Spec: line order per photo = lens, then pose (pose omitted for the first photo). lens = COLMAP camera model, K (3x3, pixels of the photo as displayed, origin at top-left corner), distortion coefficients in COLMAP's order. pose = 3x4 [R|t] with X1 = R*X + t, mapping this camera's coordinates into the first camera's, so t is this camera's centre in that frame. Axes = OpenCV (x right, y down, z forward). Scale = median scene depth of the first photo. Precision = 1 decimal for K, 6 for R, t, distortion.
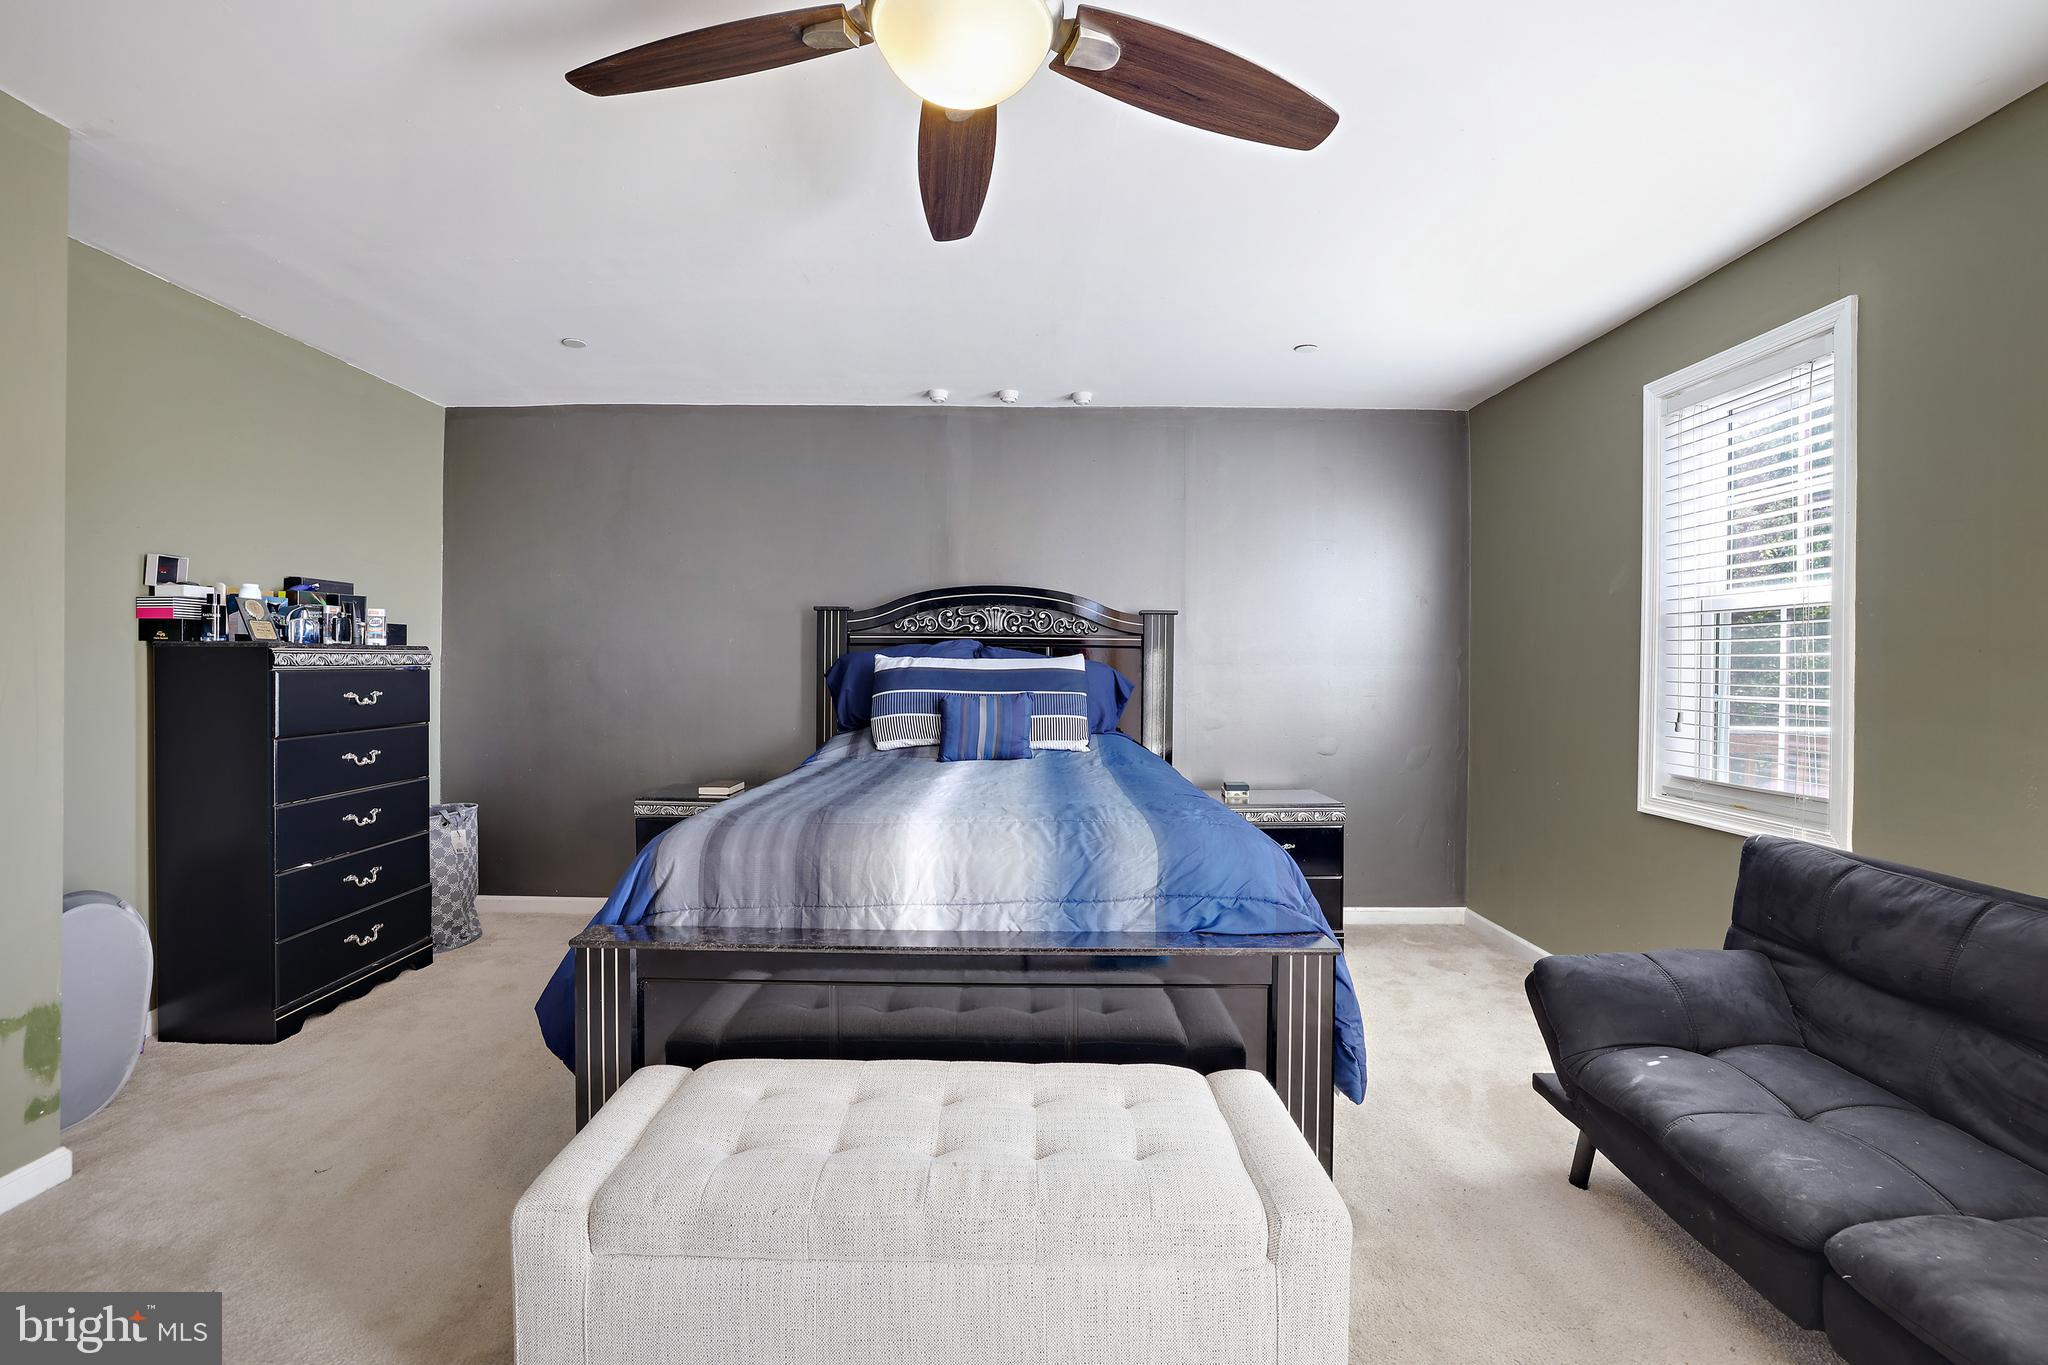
lens RADIAL K [[881.1, 0, 1026.6], [0, 881.1, 662.9], [0, 0, 1]] dist [-0.036500, 0.009765]
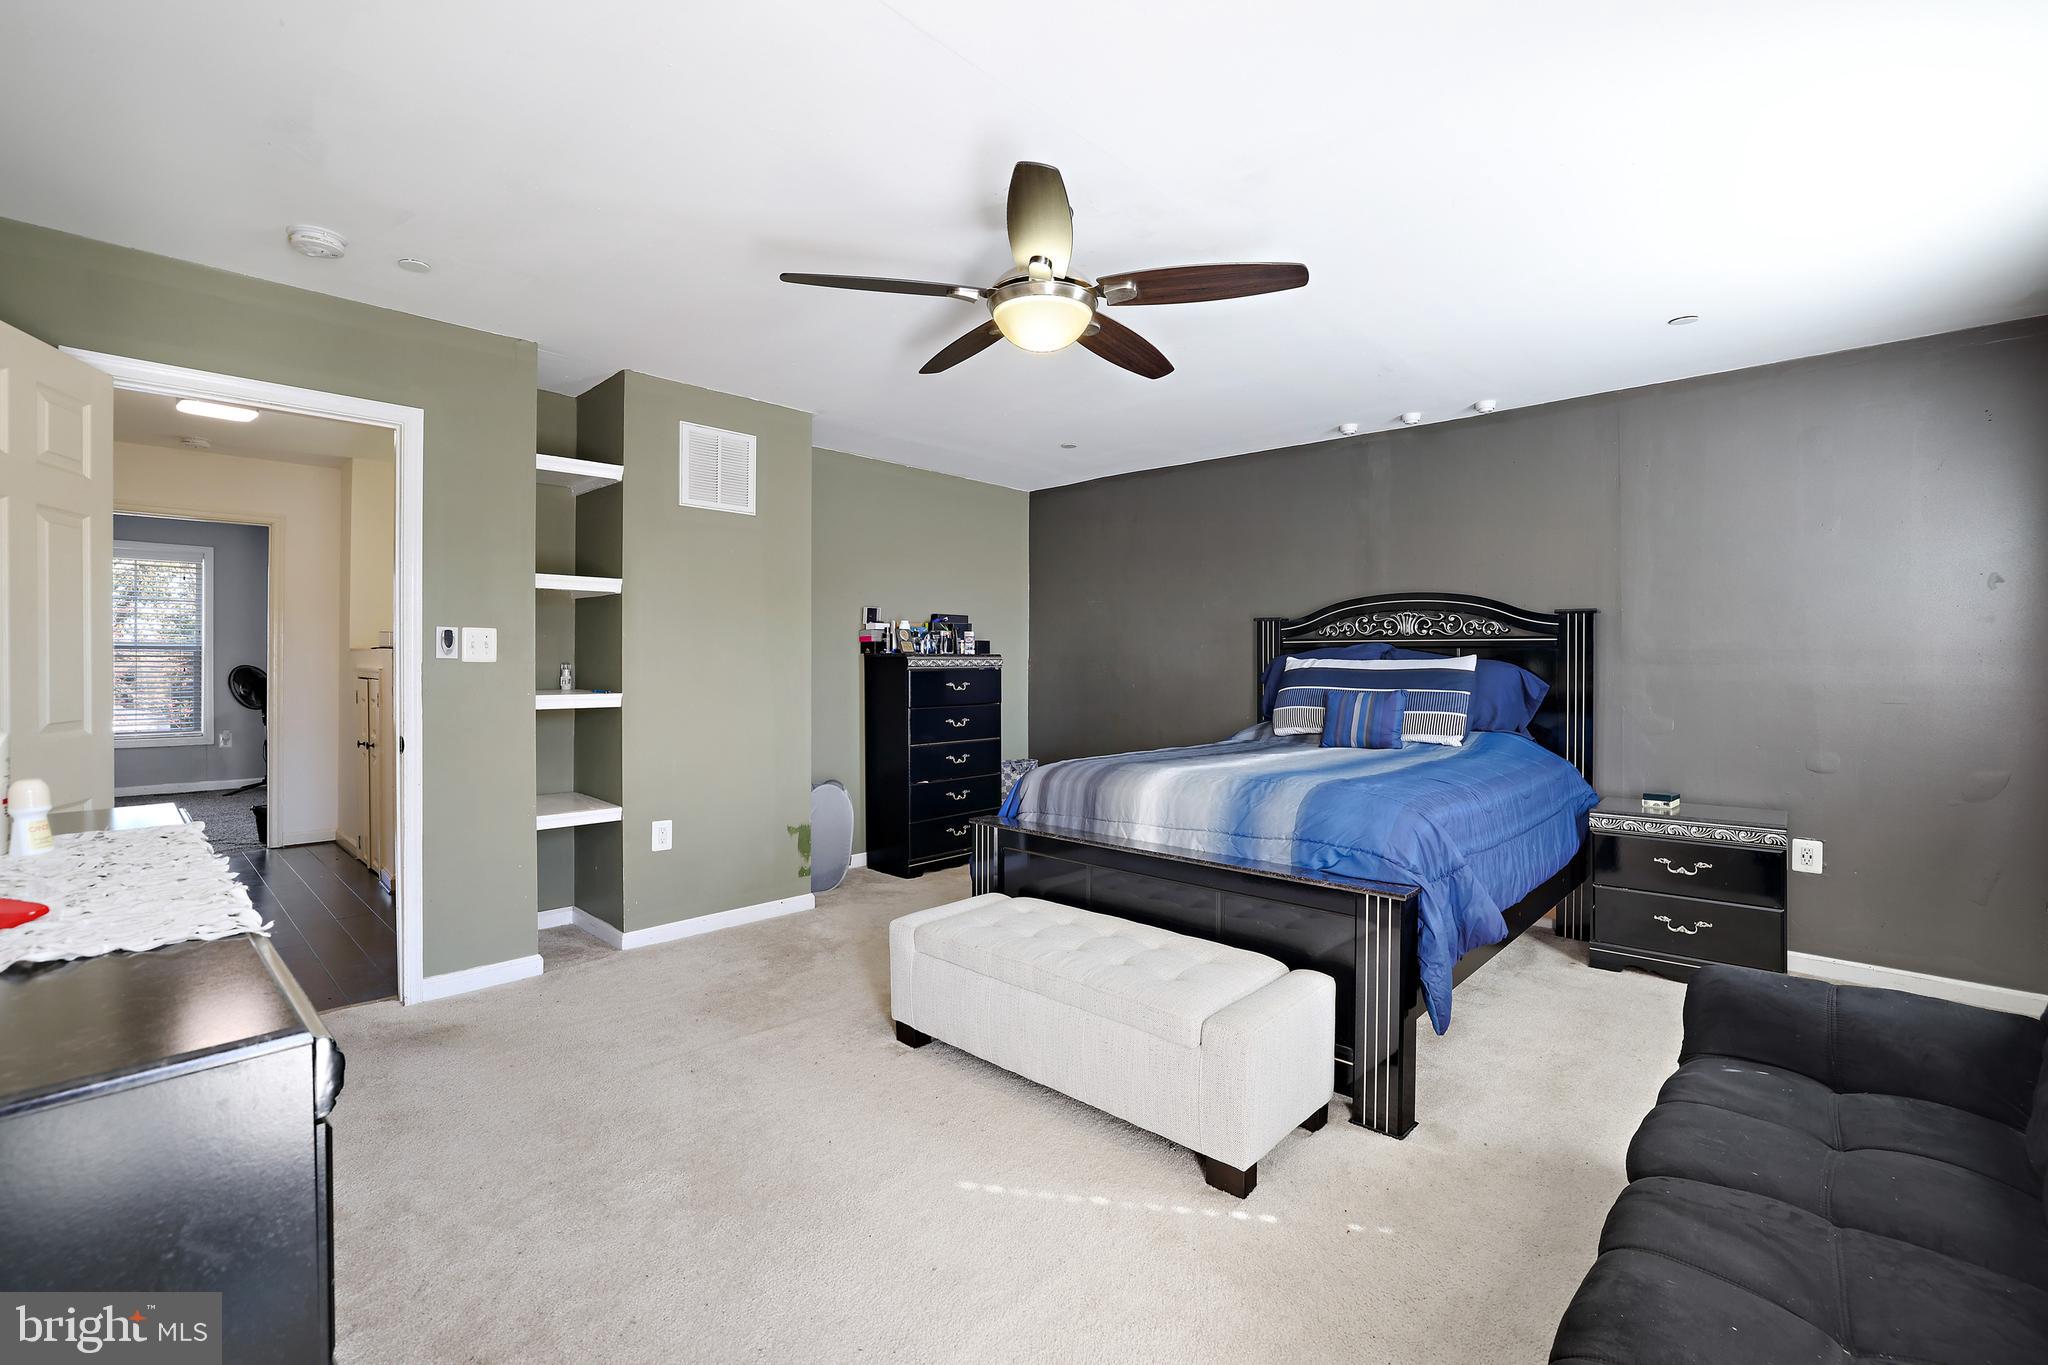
lens RADIAL K [[881.1, 0, 1022.0], [0, 881.1, 667.4], [0, 0, 1]] dist [-0.036500, 0.009765]
pose [[0.732888, -0.000754, -0.680349, 0.481426], [0.002485, 0.999996, 0.001569, 0.002383], [0.680345, -0.002841, 0.732887, -0.158056]]
